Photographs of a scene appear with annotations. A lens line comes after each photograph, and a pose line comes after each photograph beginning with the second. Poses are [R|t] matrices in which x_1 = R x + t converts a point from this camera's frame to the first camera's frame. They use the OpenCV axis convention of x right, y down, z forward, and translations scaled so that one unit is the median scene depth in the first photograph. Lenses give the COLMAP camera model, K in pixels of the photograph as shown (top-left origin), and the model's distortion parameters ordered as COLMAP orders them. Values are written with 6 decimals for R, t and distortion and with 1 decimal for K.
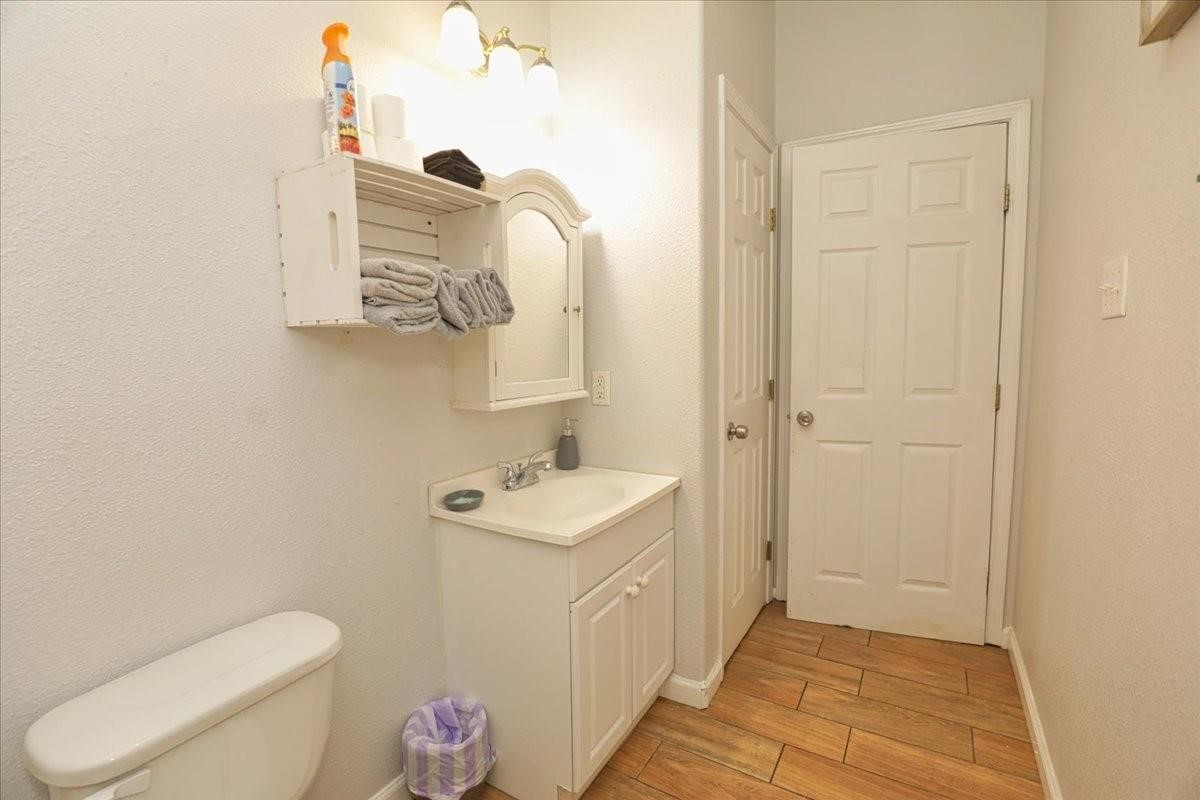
lens RADIAL K [[550.7, 0, 595.1], [0, 550.7, 398.3], [0, 0, 1]] dist [-0.033796, 0.007846]
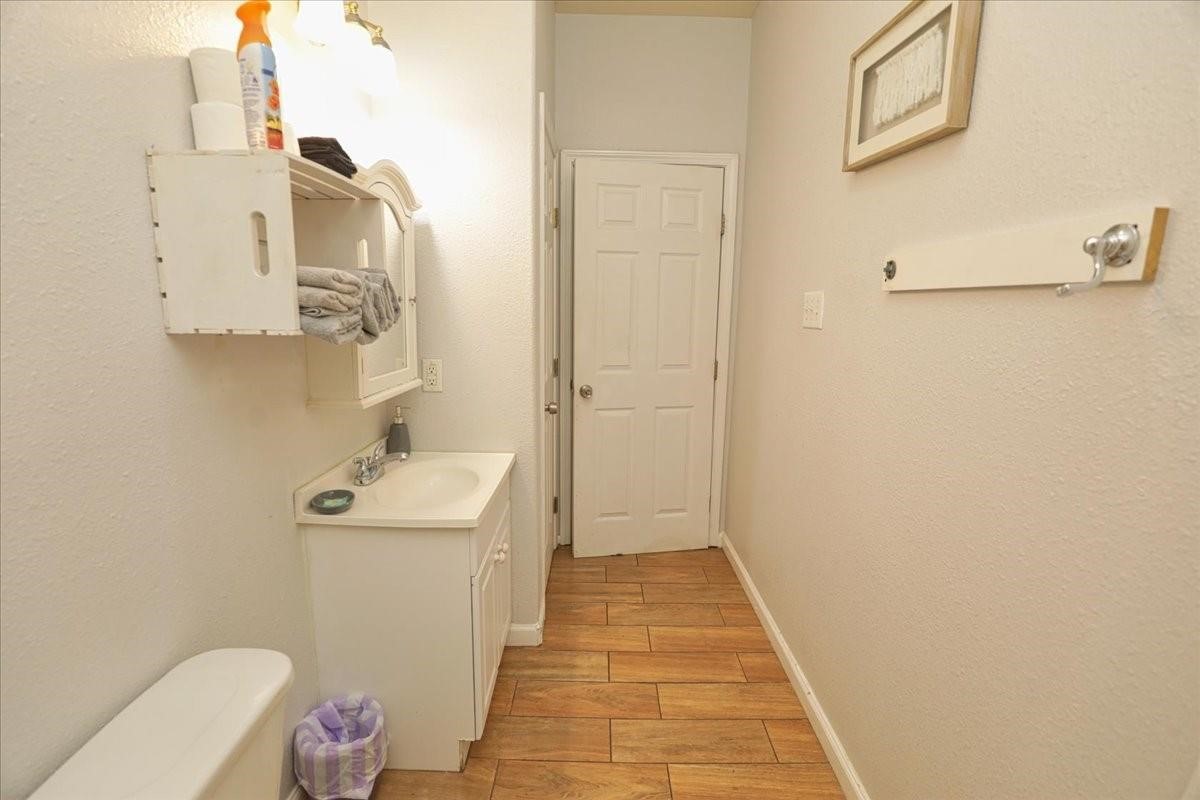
lens RADIAL K [[550.7, 0, 595.1], [0, 550.7, 398.3], [0, 0, 1]] dist [-0.033796, 0.007846]
pose [[0.855351, -0.058573, 0.514728, -0.304071], [0.021815, 0.996779, 0.077178, -0.056434], [-0.517590, -0.054785, 0.853873, -0.049568]]
